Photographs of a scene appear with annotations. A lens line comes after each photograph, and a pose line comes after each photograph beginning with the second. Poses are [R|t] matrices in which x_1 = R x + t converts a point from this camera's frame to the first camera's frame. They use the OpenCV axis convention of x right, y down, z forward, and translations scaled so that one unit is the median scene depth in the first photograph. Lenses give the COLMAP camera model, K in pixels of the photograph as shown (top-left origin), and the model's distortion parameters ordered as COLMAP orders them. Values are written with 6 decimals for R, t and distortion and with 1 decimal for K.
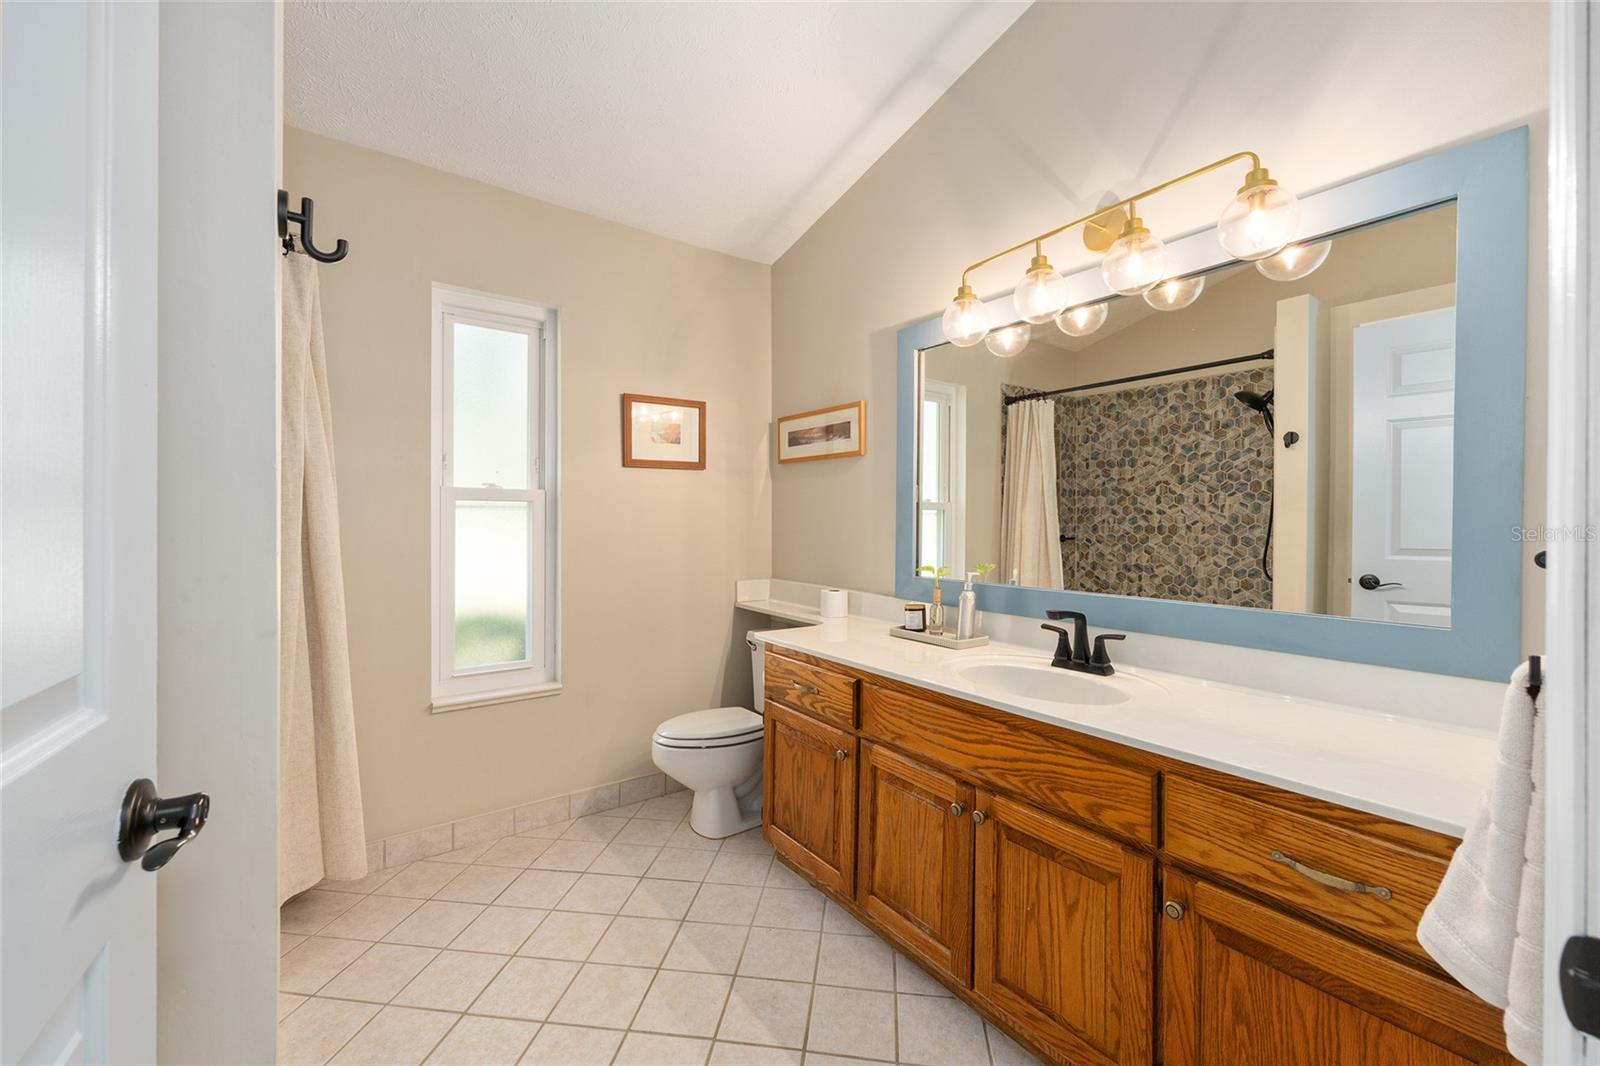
lens RADIAL K [[637.4, 0, 800.0], [0, 637.4, 533.0], [0, 0, 1]] dist [-0.001987, -0.000423]
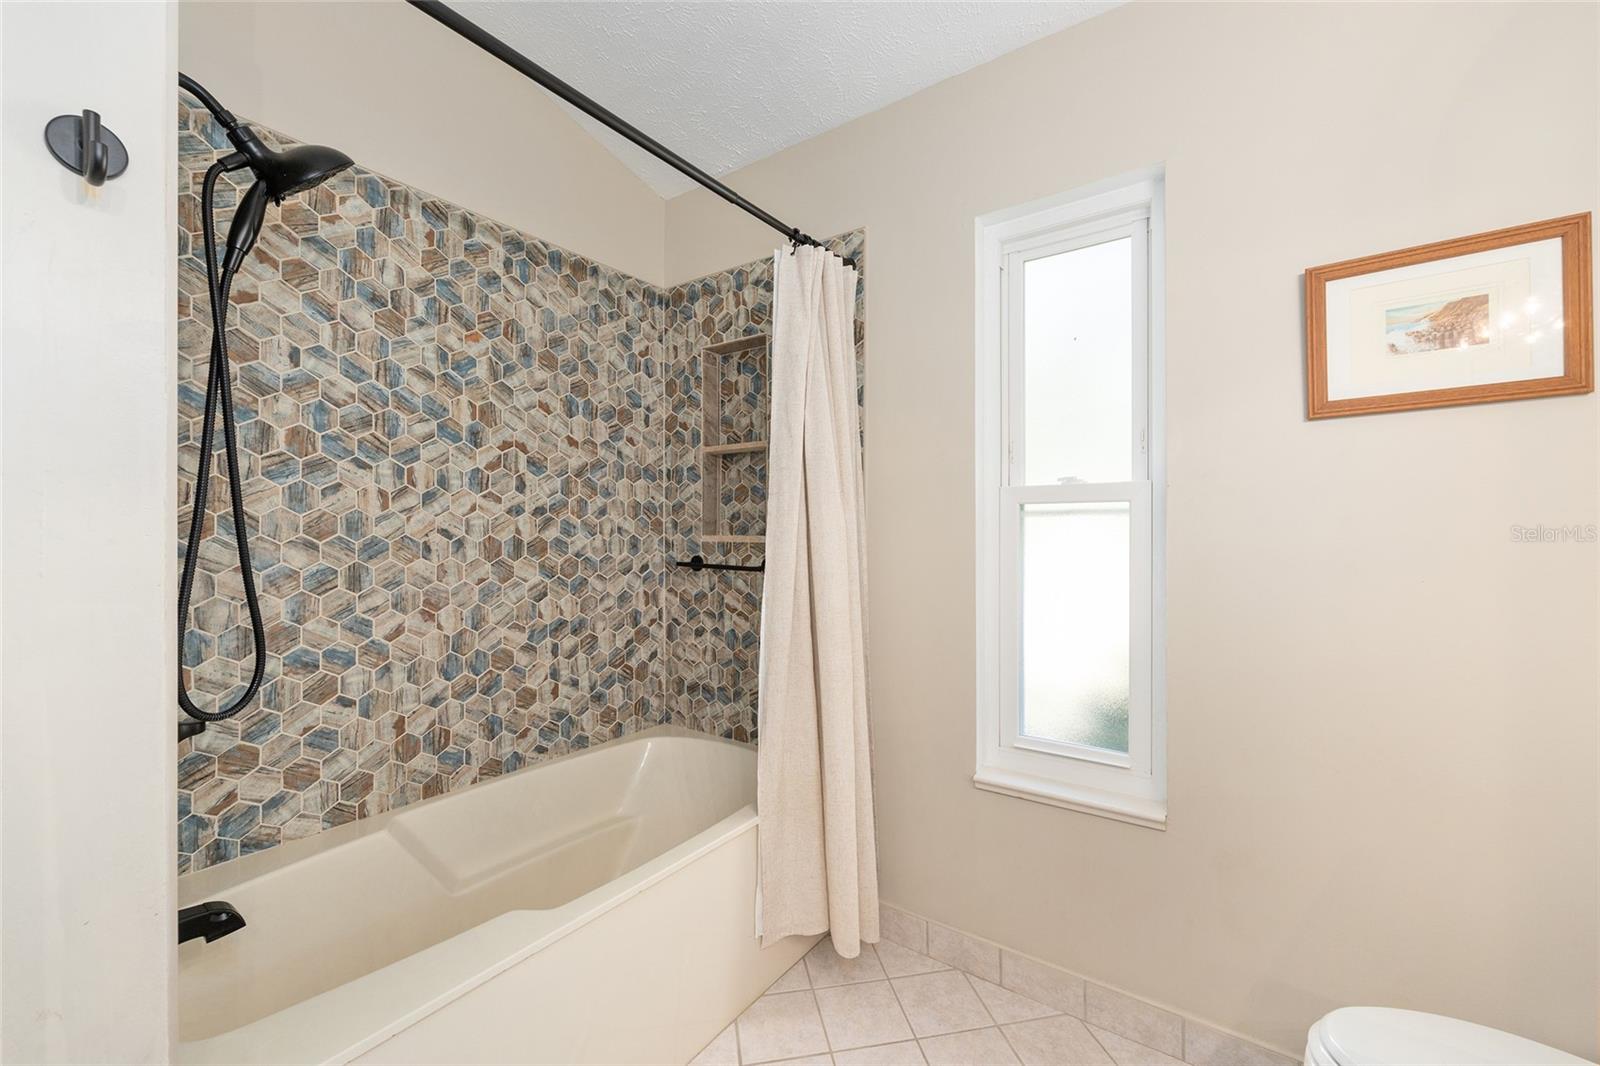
lens RADIAL K [[637.4, 0, 800.0], [0, 637.4, 533.0], [0, 0, 1]] dist [-0.001987, -0.000423]
pose [[0.322119, -0.001970, -0.946697, 0.063513], [-0.010874, 0.999924, -0.005781, -0.010663], [0.946637, 0.012157, 0.322073, 0.498575]]
